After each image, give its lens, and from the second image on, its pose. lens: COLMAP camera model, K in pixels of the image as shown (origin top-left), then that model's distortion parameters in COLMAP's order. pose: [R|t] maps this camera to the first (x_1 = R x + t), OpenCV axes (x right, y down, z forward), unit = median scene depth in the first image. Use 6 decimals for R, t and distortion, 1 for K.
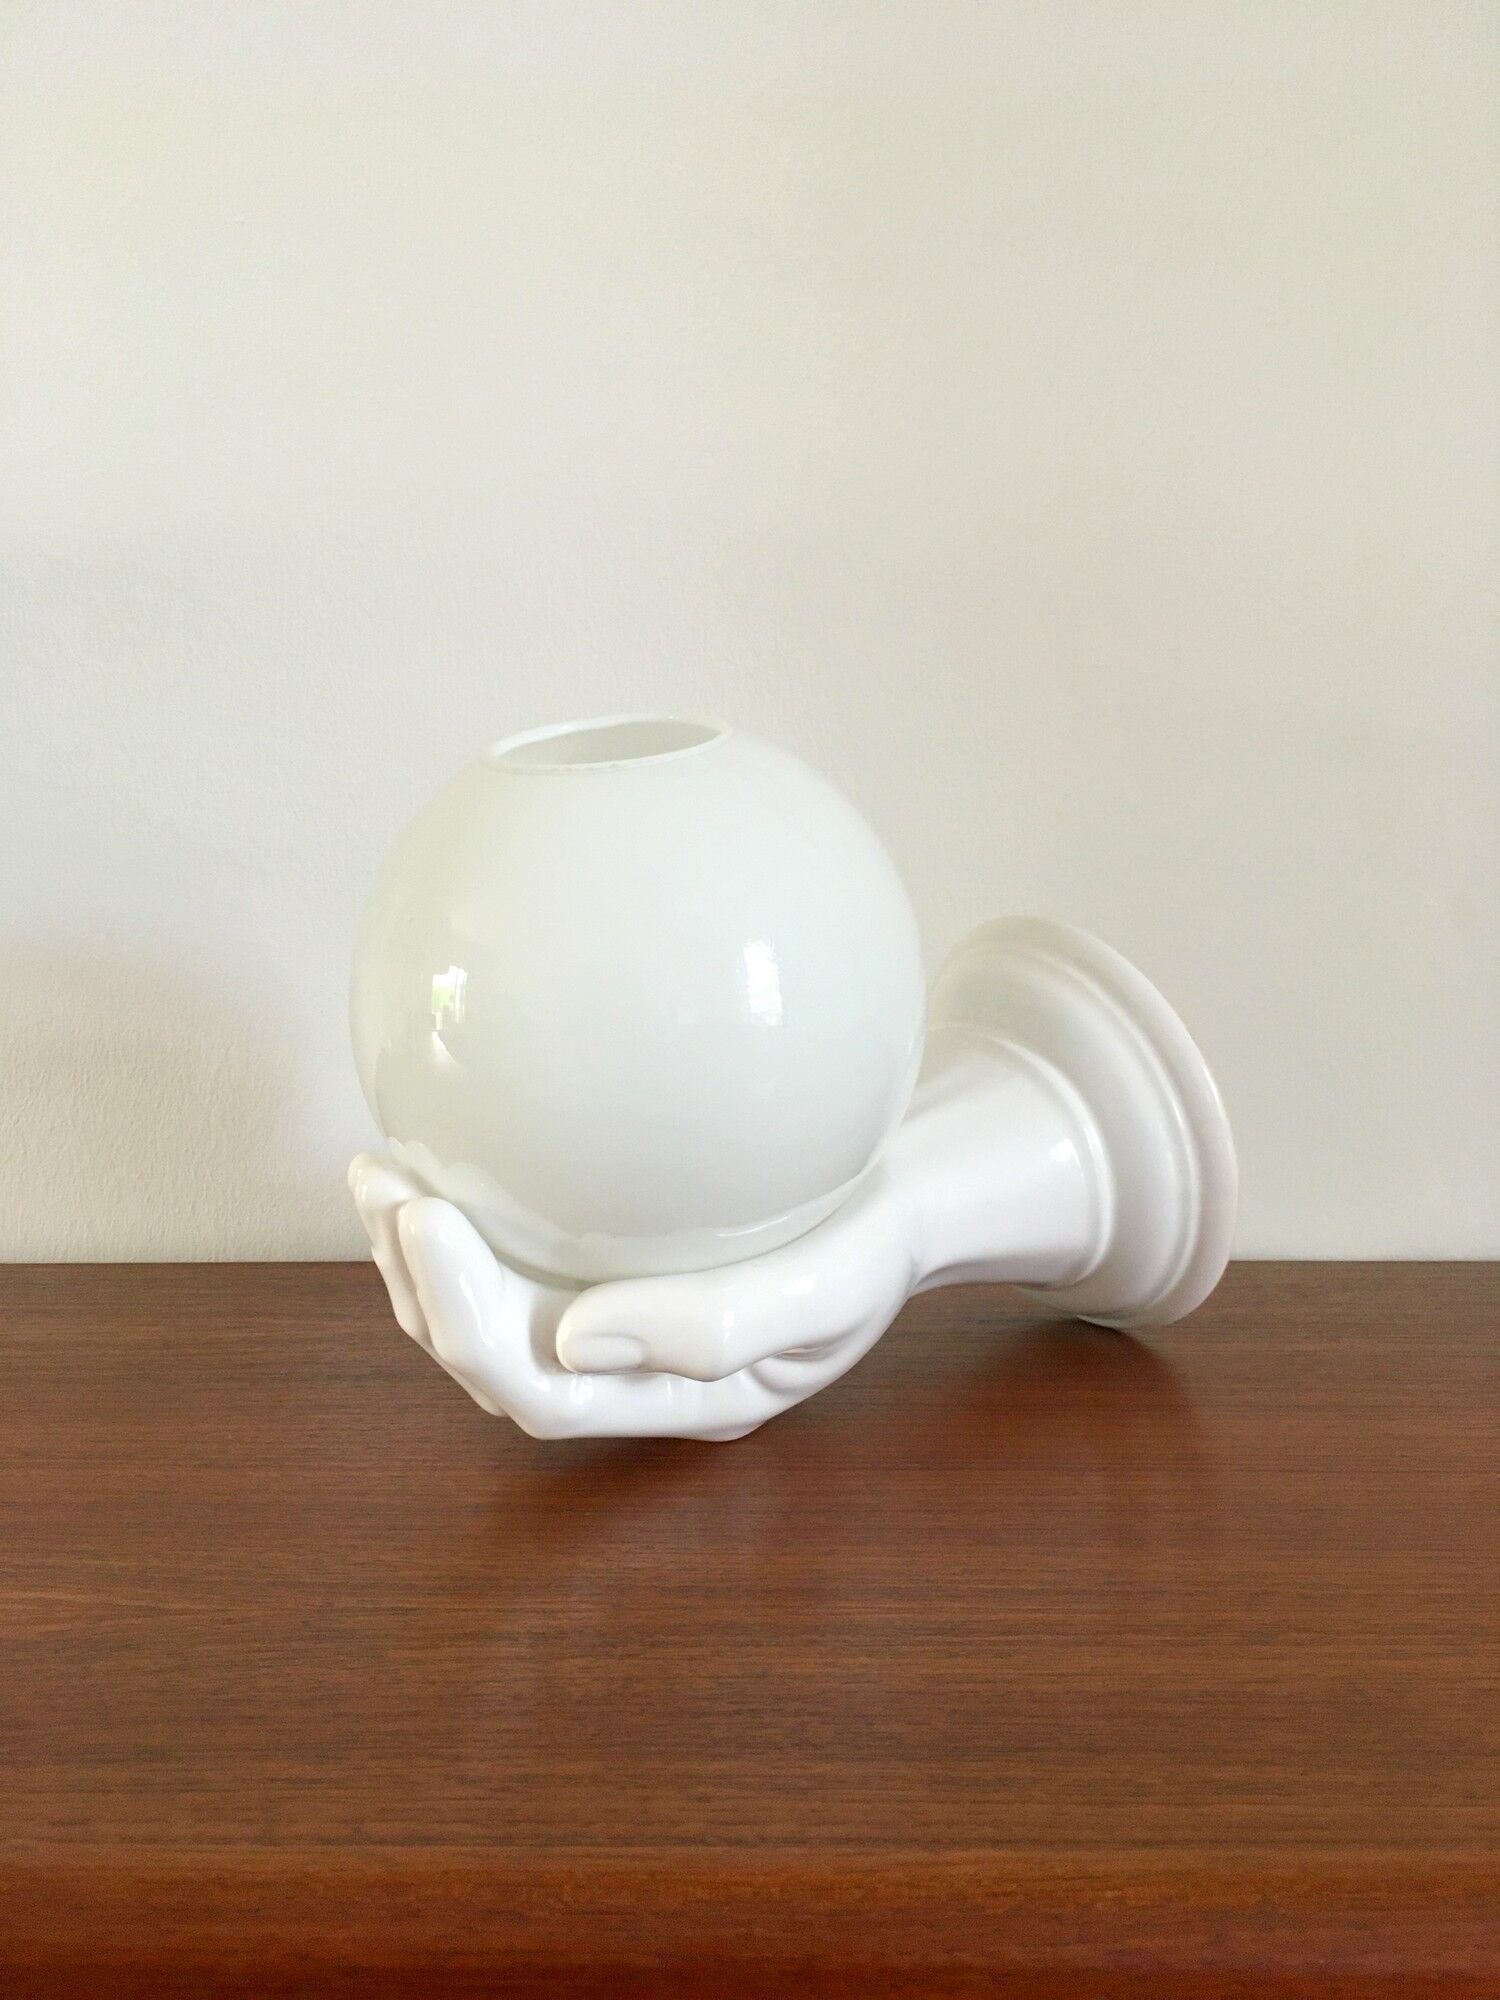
lens RADIAL K [[1754.1, 0, 751.2], [0, 1754.1, 1002.2], [0, 0, 1]] dist [0.053713, -0.103309]
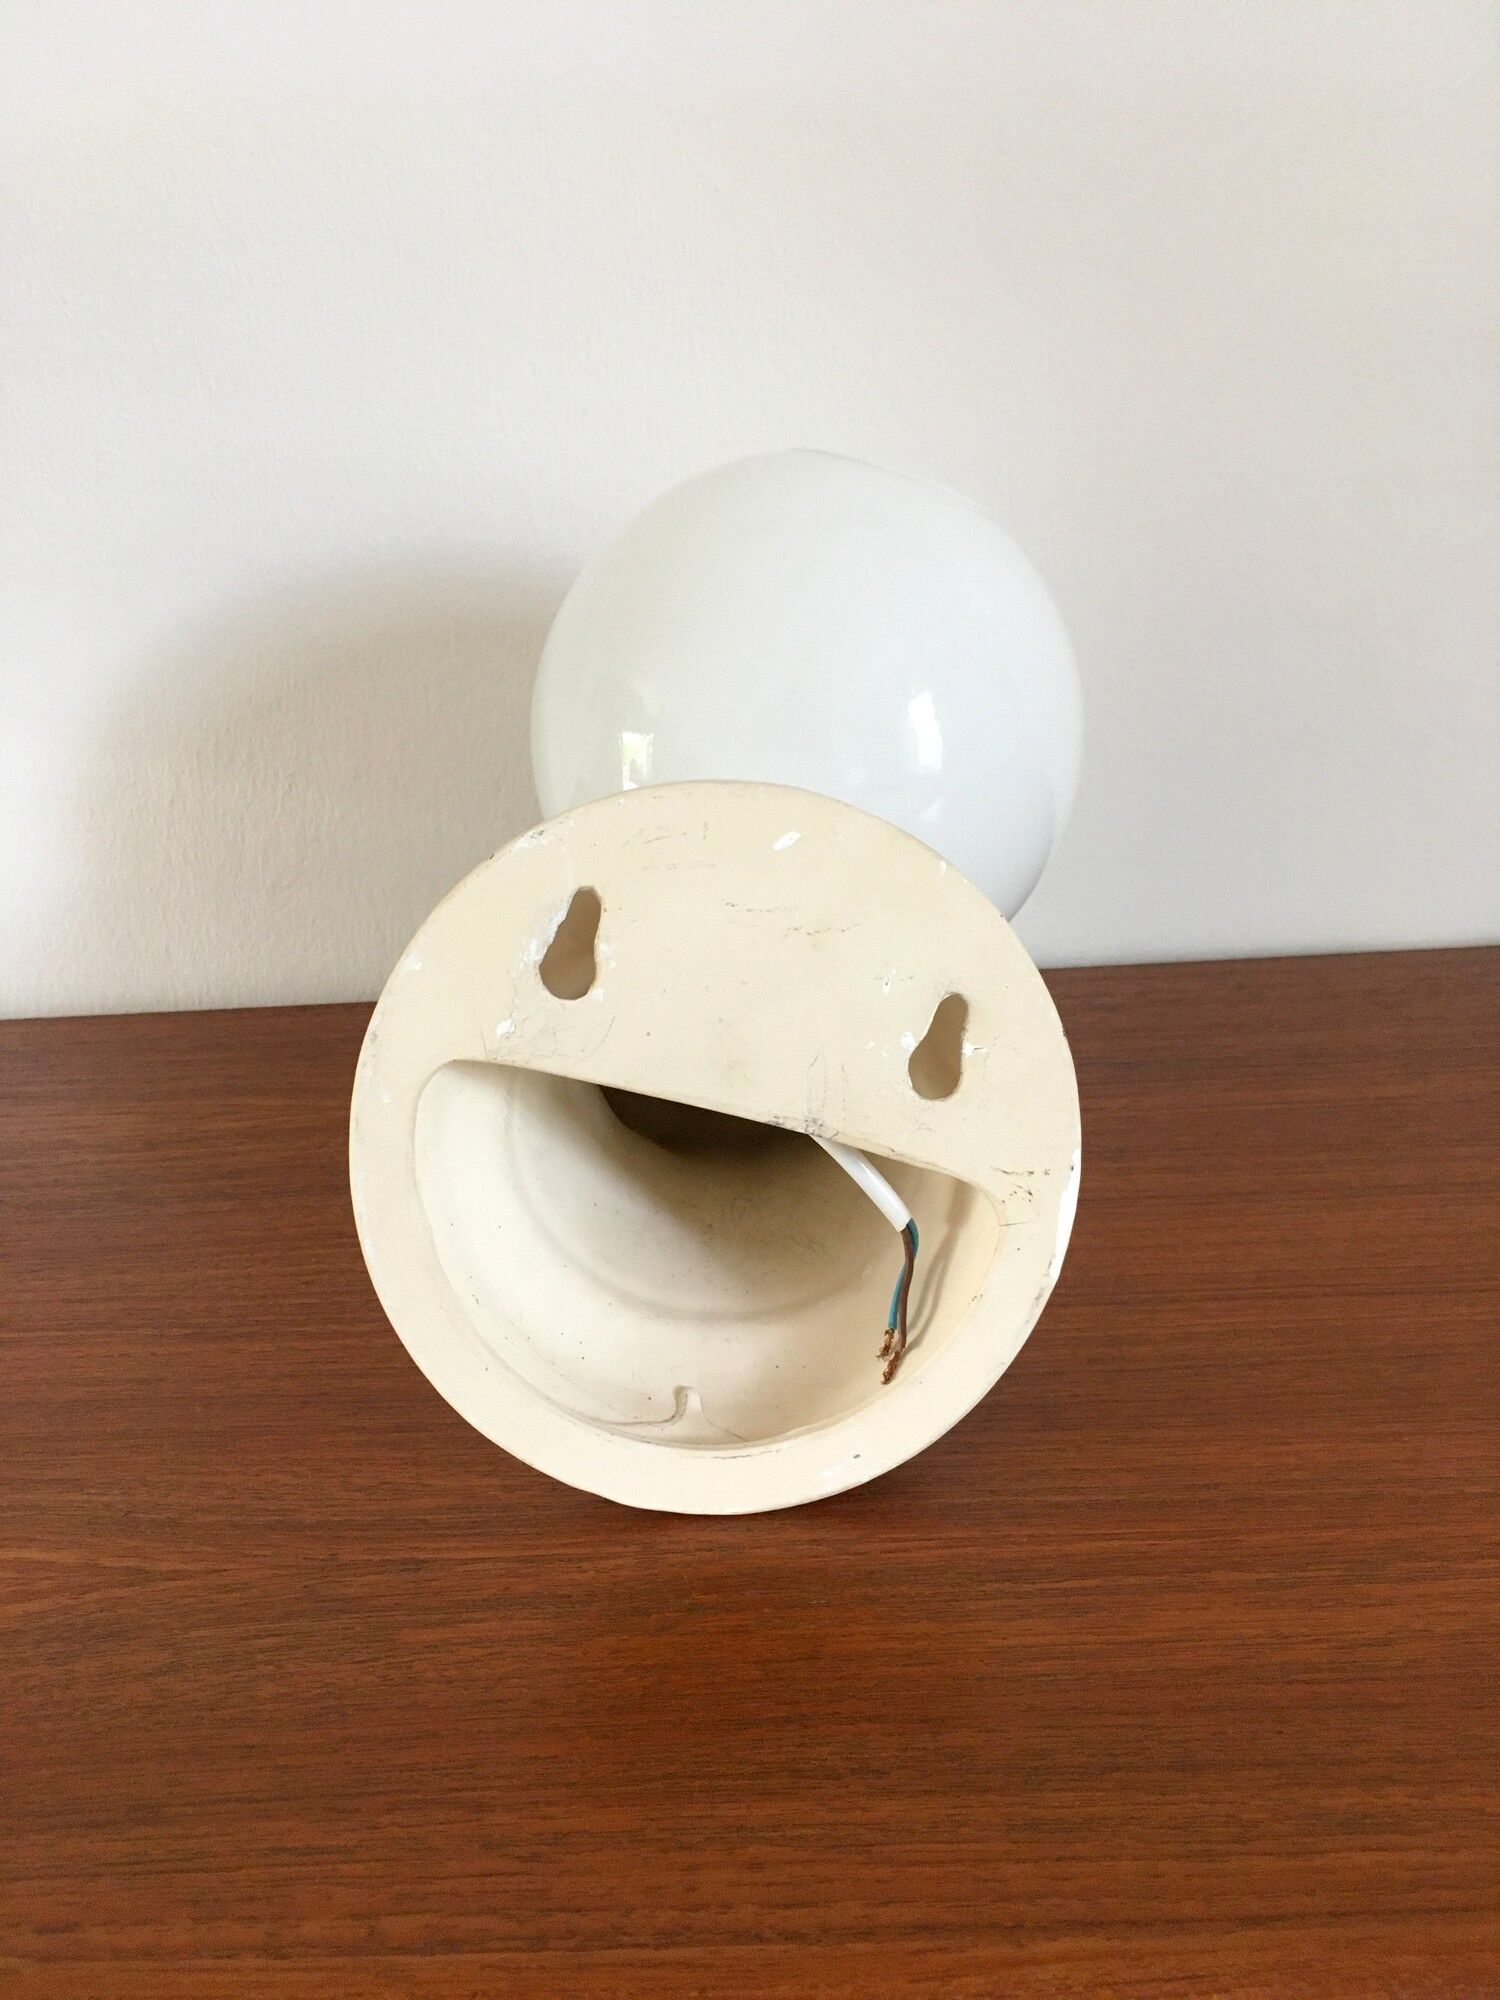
lens RADIAL K [[1754.1, 0, 747.1], [0, 1754.1, 1007.9], [0, 0, 1]] dist [0.053713, -0.103309]
pose [[0.998580, -0.048724, -0.021541, 0.007056], [0.052760, 0.960514, 0.273182, -0.162623], [0.007380, -0.273931, 0.961721, 0.198123]]
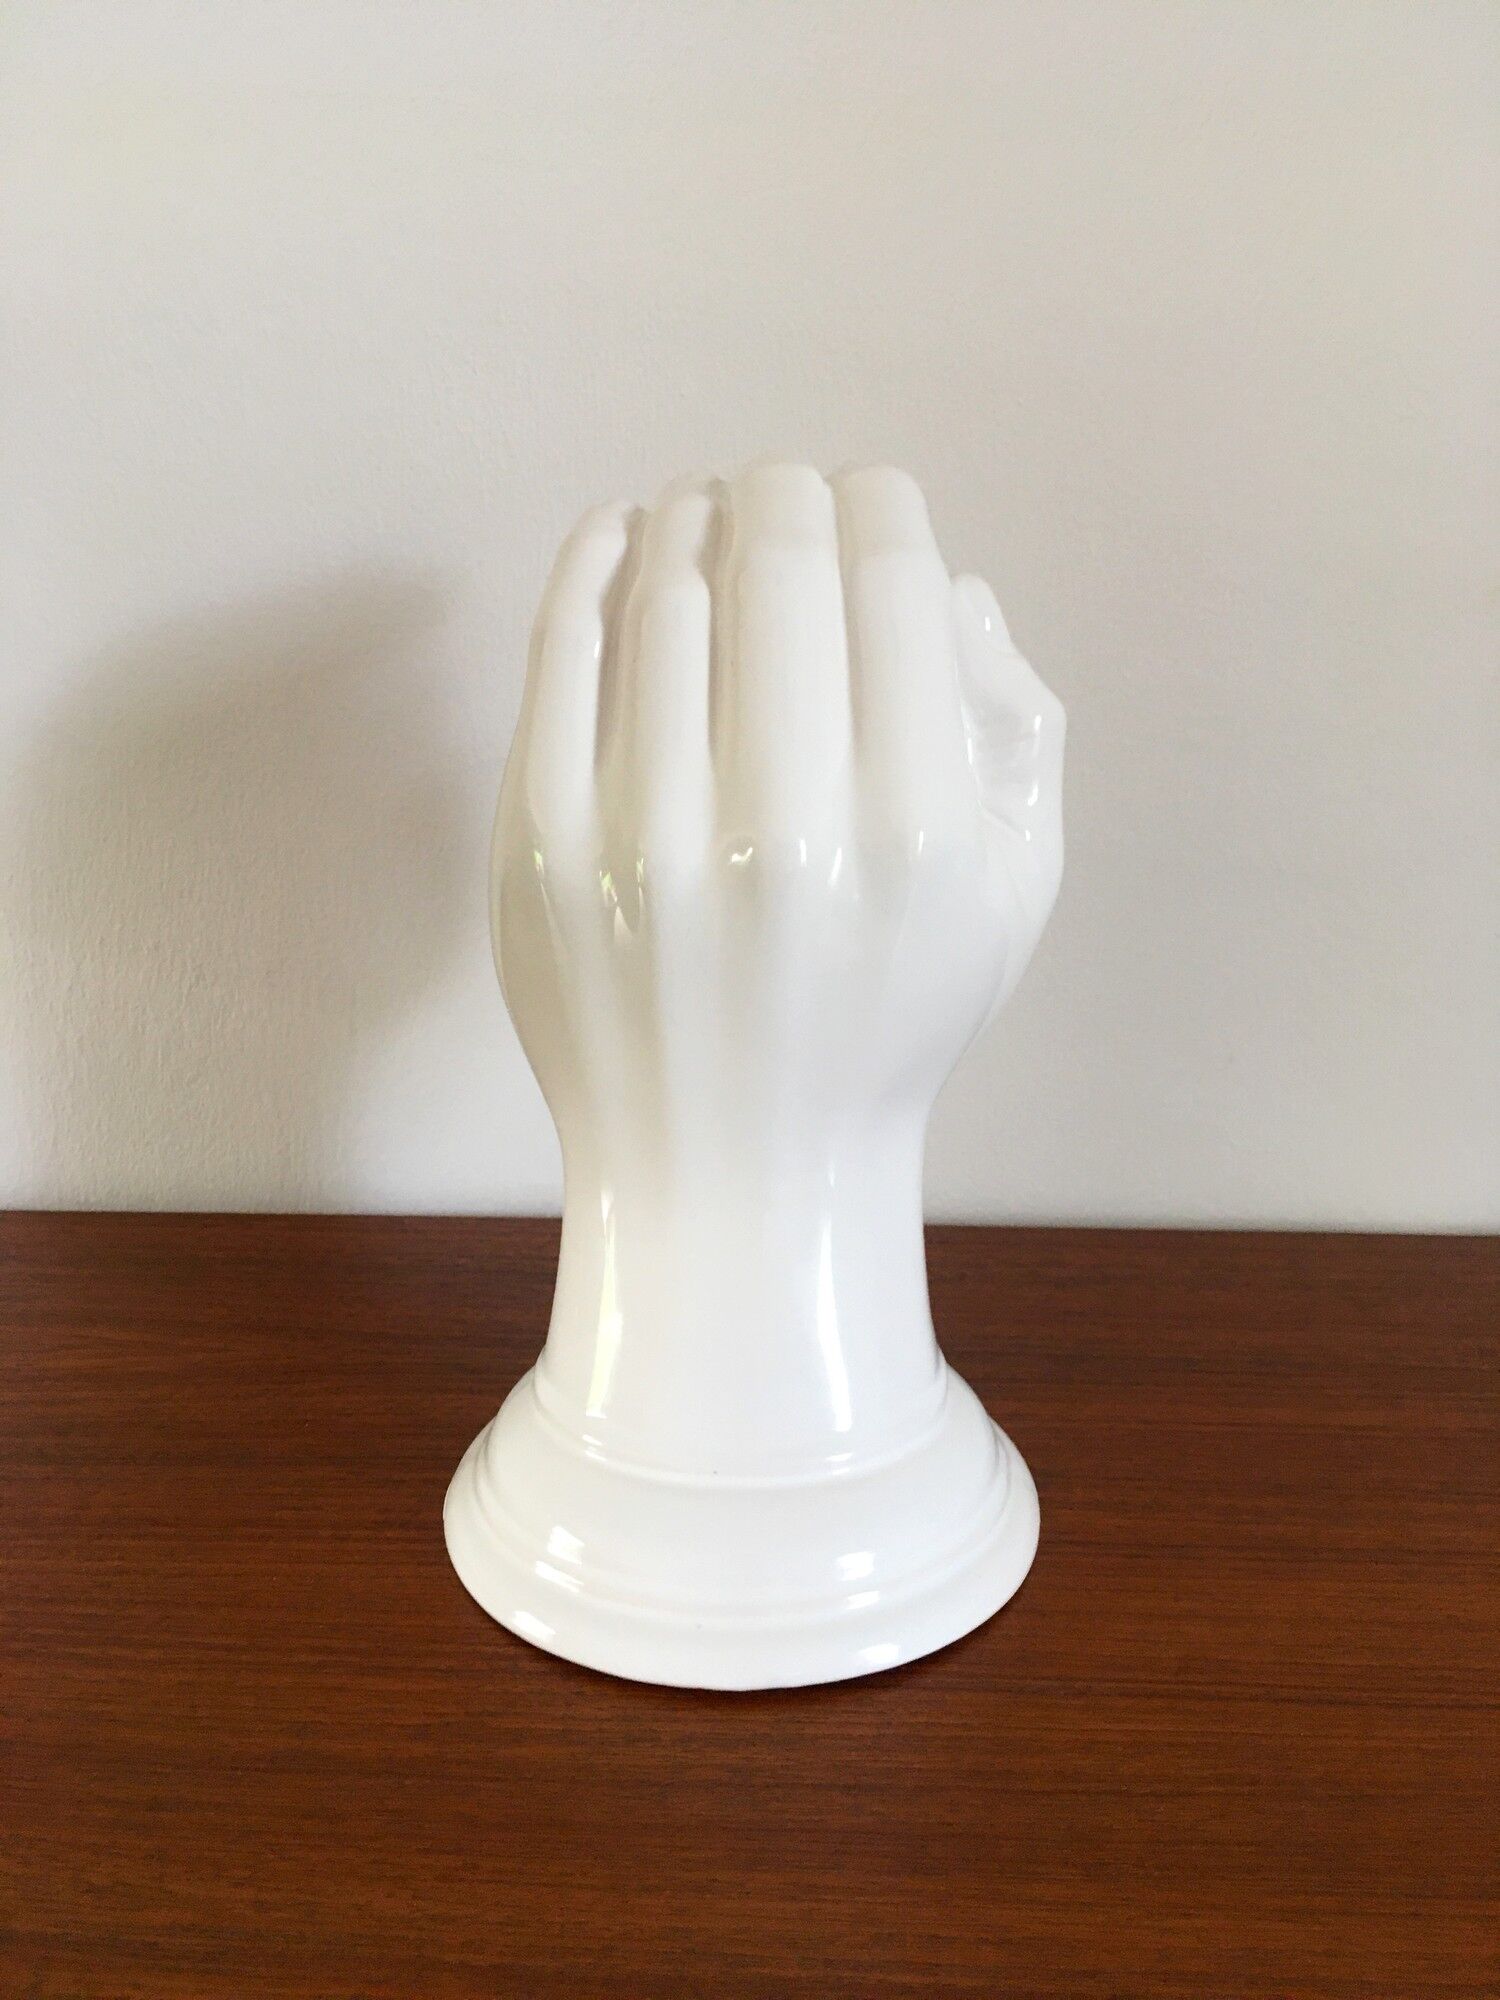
lens RADIAL K [[1754.1, 0, 750.9], [0, 1754.1, 1000.2], [0, 0, 1]] dist [0.053713, -0.103309]
pose [[0.999361, 0.012774, -0.033376, 0.087813], [-0.005855, 0.979842, 0.199689, -0.224876], [0.035254, -0.199366, 0.979291, 0.339777]]
